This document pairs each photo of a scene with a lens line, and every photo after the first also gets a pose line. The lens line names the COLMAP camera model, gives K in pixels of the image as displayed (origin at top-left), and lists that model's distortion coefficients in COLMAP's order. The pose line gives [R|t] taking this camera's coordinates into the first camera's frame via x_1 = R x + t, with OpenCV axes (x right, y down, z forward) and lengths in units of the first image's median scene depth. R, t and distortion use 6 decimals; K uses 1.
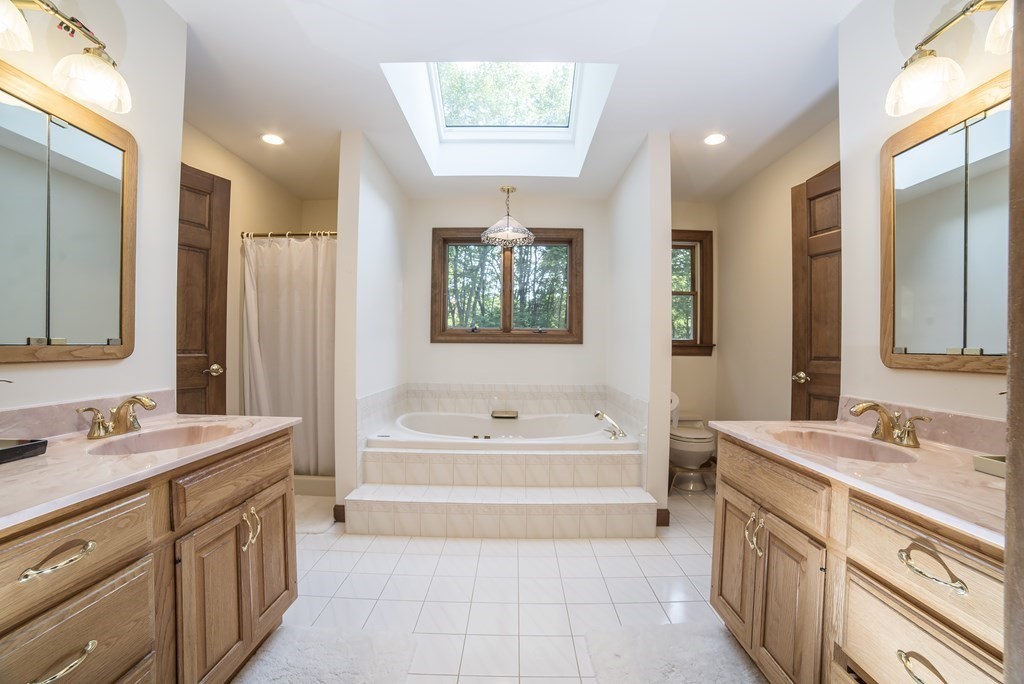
lens RADIAL K [[416.0, 0, 513.7], [0, 416.0, 346.1], [0, 0, 1]] dist [-0.104179, 0.035639]
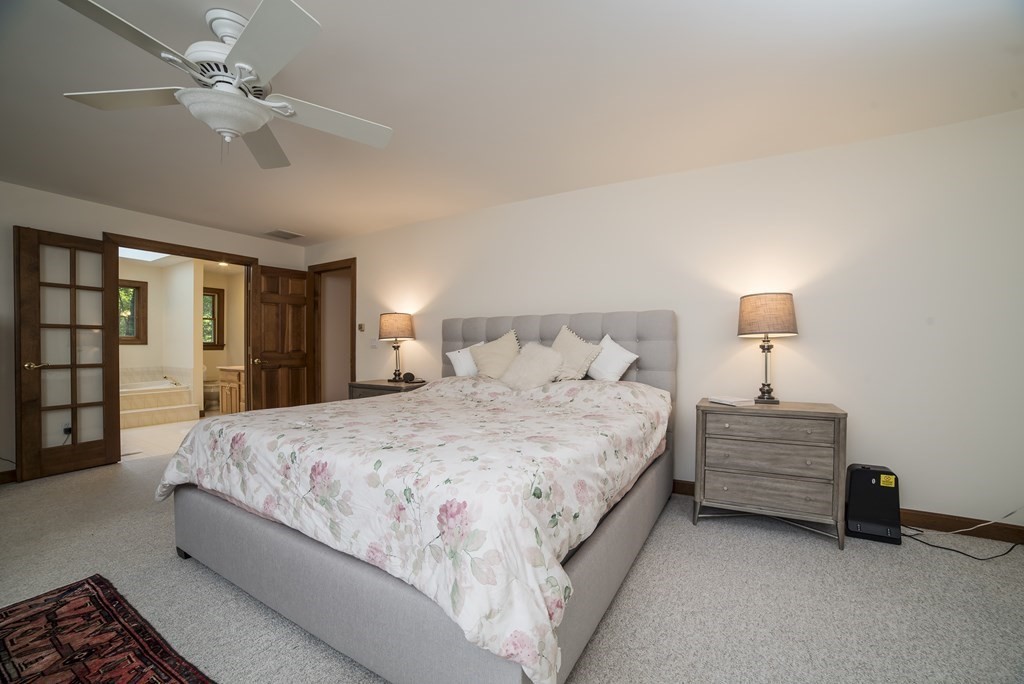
lens RADIAL K [[416.0, 0, 513.7], [0, 416.0, 346.1], [0, 0, 1]] dist [-0.104179, 0.035639]
pose [[0.490405, -0.012154, 0.871410, -0.607701], [0.001987, 0.999916, 0.012828, -0.020554], [-0.871492, -0.004559, 0.490388, -1.415074]]
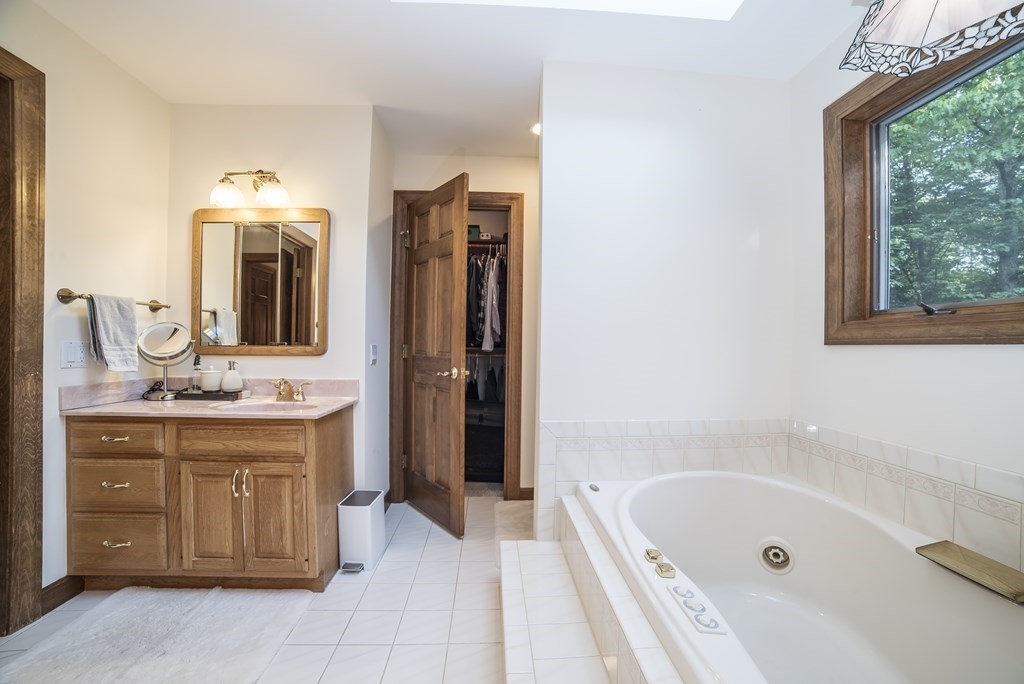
lens RADIAL K [[416.0, 0, 513.7], [0, 416.0, 346.1], [0, 0, 1]] dist [-0.104179, 0.035639]
pose [[0.055874, -0.002618, -0.998434, 0.267373], [-0.007502, 0.999967, -0.003042, -0.001242], [0.998410, 0.007660, 0.055853, 0.685941]]
